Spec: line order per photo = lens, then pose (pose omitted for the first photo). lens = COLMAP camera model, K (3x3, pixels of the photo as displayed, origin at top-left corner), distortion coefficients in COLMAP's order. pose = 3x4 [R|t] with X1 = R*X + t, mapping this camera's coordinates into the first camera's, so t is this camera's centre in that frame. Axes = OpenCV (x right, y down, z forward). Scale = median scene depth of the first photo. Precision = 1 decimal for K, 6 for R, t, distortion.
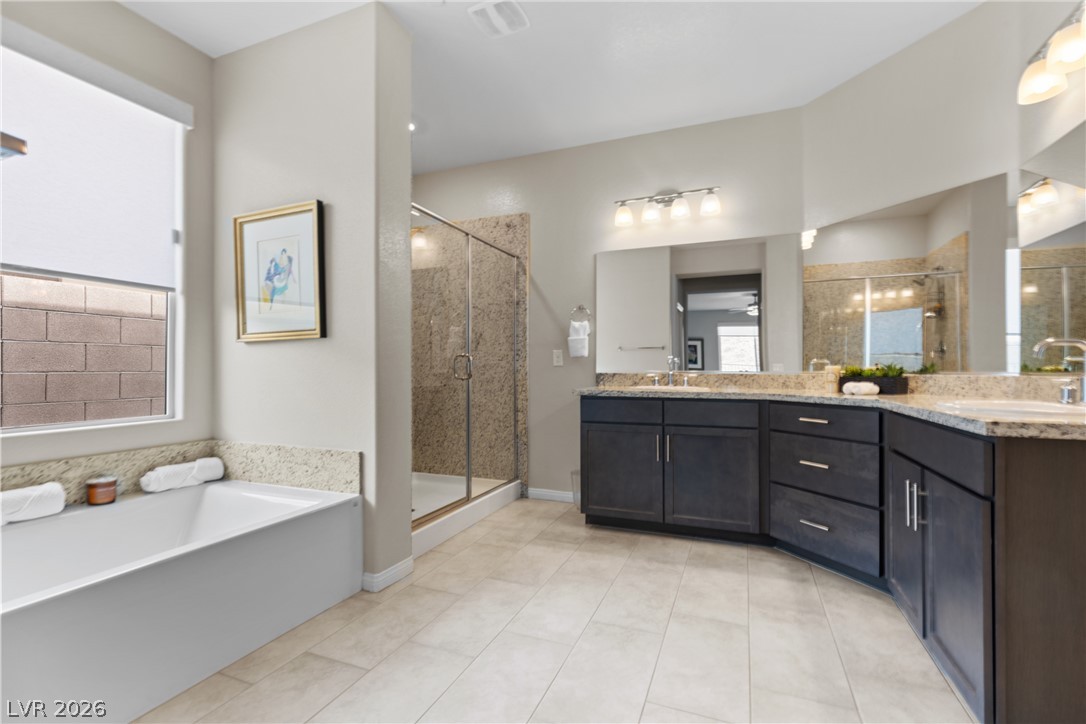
lens RADIAL K [[508.9, 0, 548.5], [0, 508.9, 362.8], [0, 0, 1]] dist [0.018486, -0.001415]
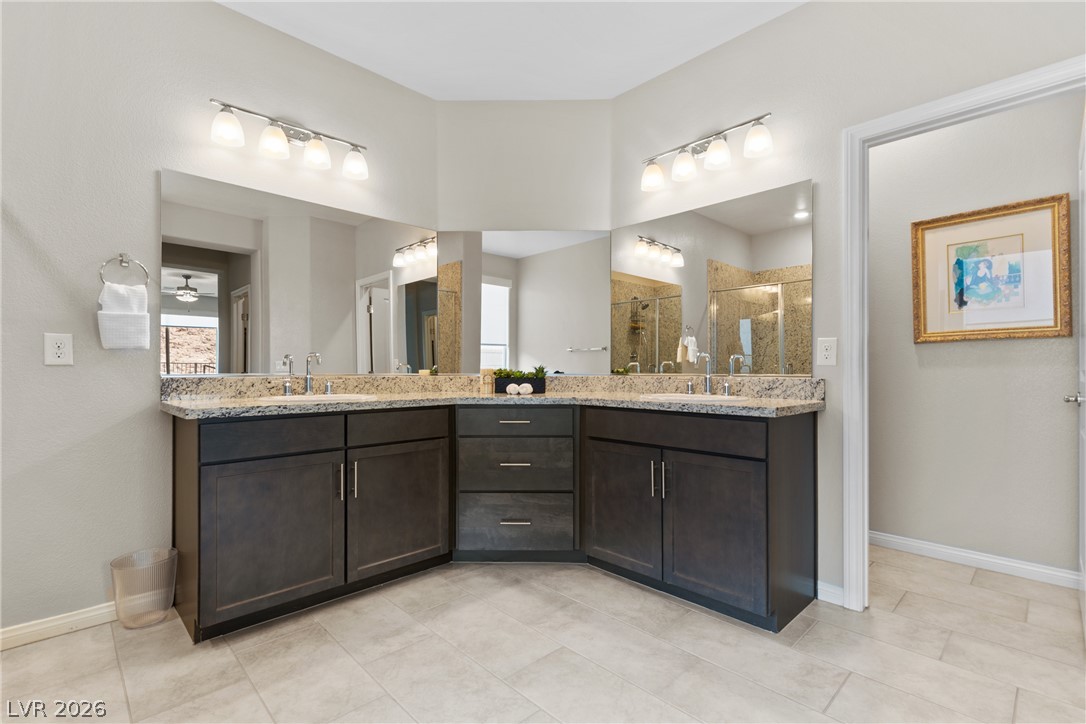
lens RADIAL K [[508.9, 0, 542.5], [0, 508.9, 364.0], [0, 0, 1]] dist [0.018486, -0.001415]
pose [[0.385321, 0.010802, 0.922719, -0.357501], [-0.014799, 0.999875, -0.005526, 0.001719], [-0.922664, -0.011526, 0.385433, 0.490483]]
